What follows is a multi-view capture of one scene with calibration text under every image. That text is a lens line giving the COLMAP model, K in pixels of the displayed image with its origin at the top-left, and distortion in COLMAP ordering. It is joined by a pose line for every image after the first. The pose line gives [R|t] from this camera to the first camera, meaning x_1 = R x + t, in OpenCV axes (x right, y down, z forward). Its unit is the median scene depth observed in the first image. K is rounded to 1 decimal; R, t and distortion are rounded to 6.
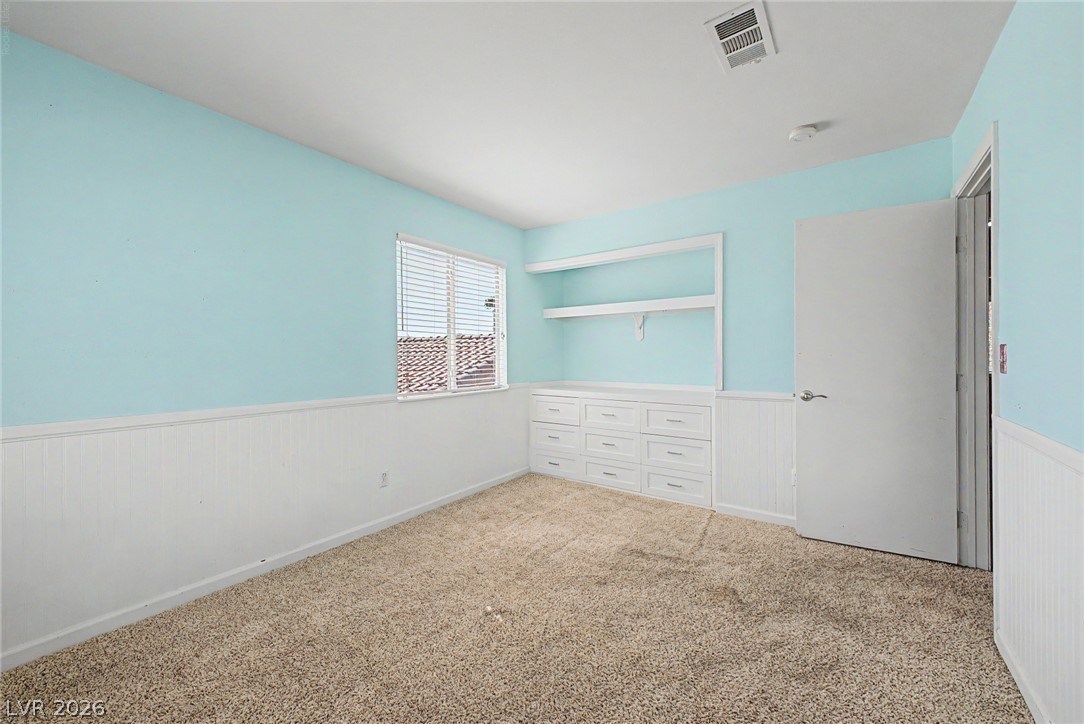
lens RADIAL K [[428.4, 0, 541.0], [0, 428.4, 357.8], [0, 0, 1]] dist [0.025734, -0.006349]
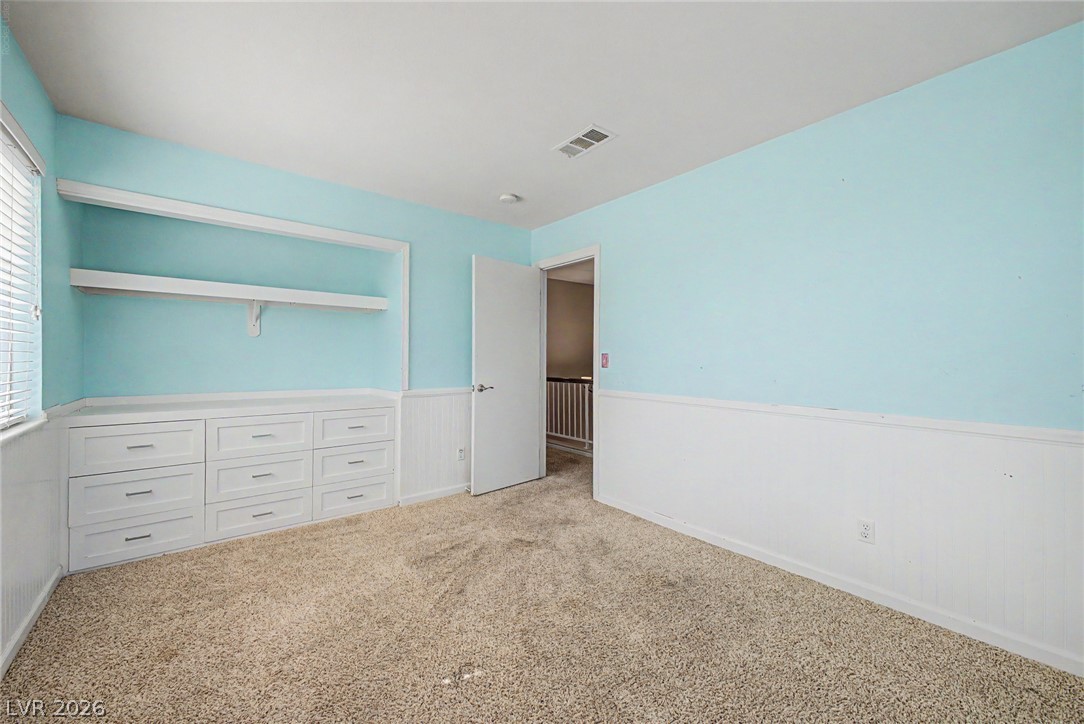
lens RADIAL K [[428.4, 0, 541.0], [0, 428.4, 357.8], [0, 0, 1]] dist [0.025734, -0.006349]
pose [[0.272016, 0.007299, 0.962265, -0.504231], [-0.001691, 0.999973, -0.007107, 0.003540], [-0.962291, 0.000306, 0.272021, 0.382625]]
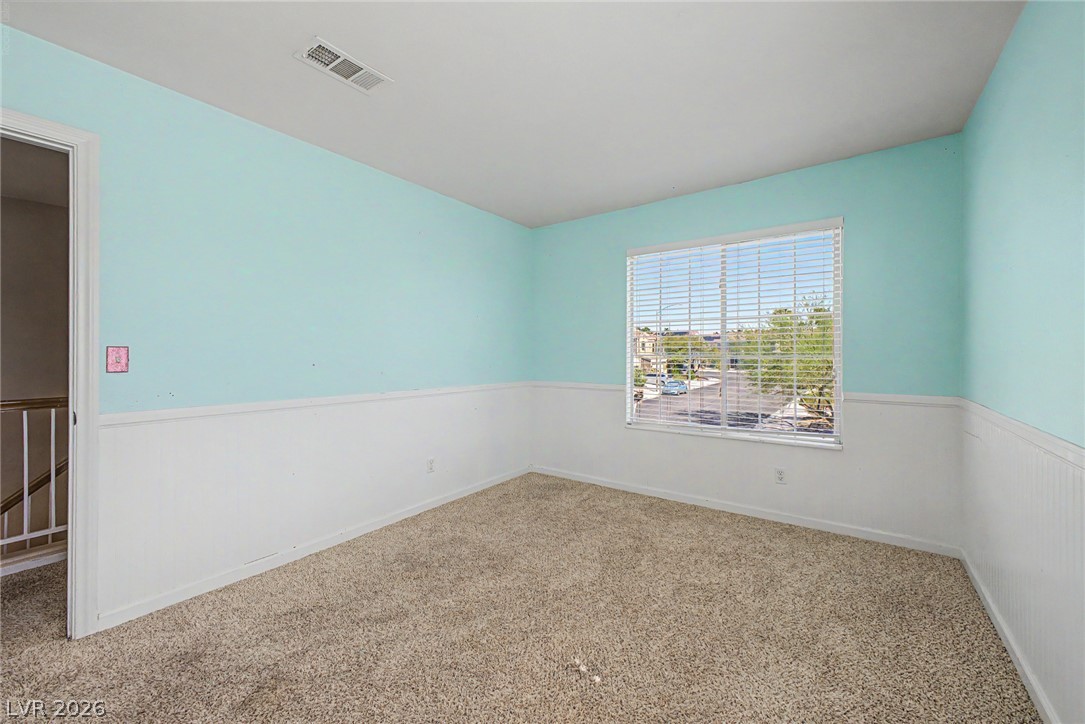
lens RADIAL K [[428.8, 0, 541.5], [0, 428.8, 357.8], [0, 0, 1]] dist [0.025734, -0.006349]
pose [[-0.999940, 0.006797, 0.008620, -0.015150], [0.006878, 0.999932, 0.009410, -0.000576], [-0.008555, 0.009469, -0.999919, 1.086496]]
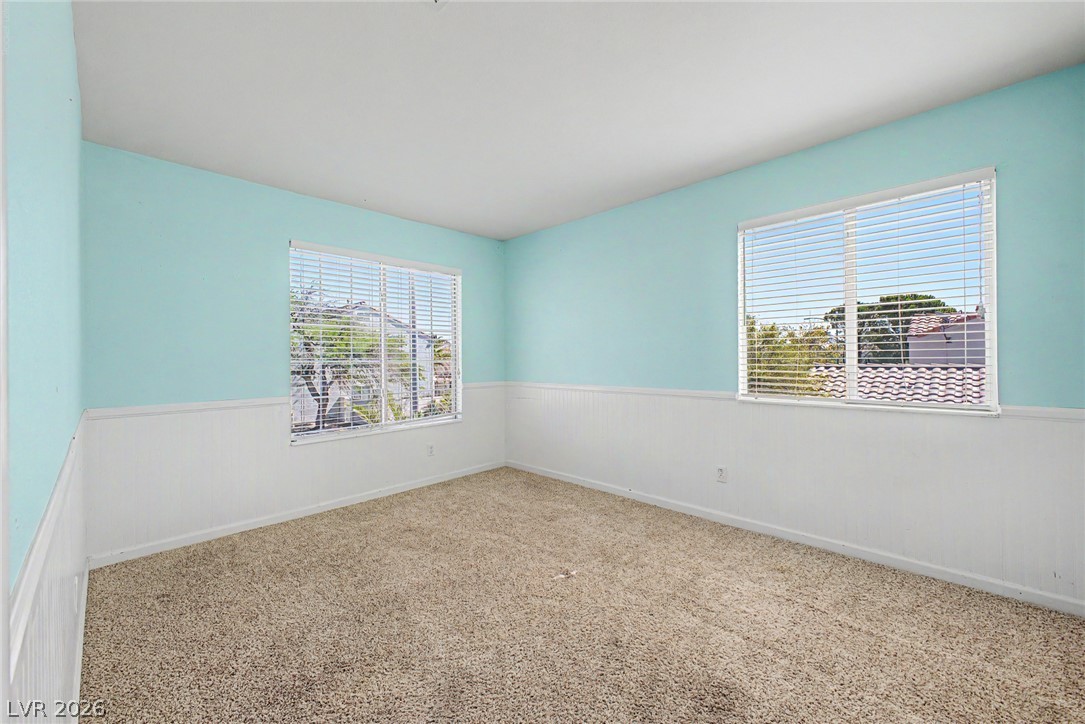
lens RADIAL K [[428.8, 0, 541.5], [0, 428.8, 357.8], [0, 0, 1]] dist [0.025734, -0.006349]
pose [[-0.152986, 0.003586, -0.988222, 0.638067], [0.008141, 0.999964, 0.002368, 0.000391], [0.988195, -0.007683, -0.153009, 0.672170]]
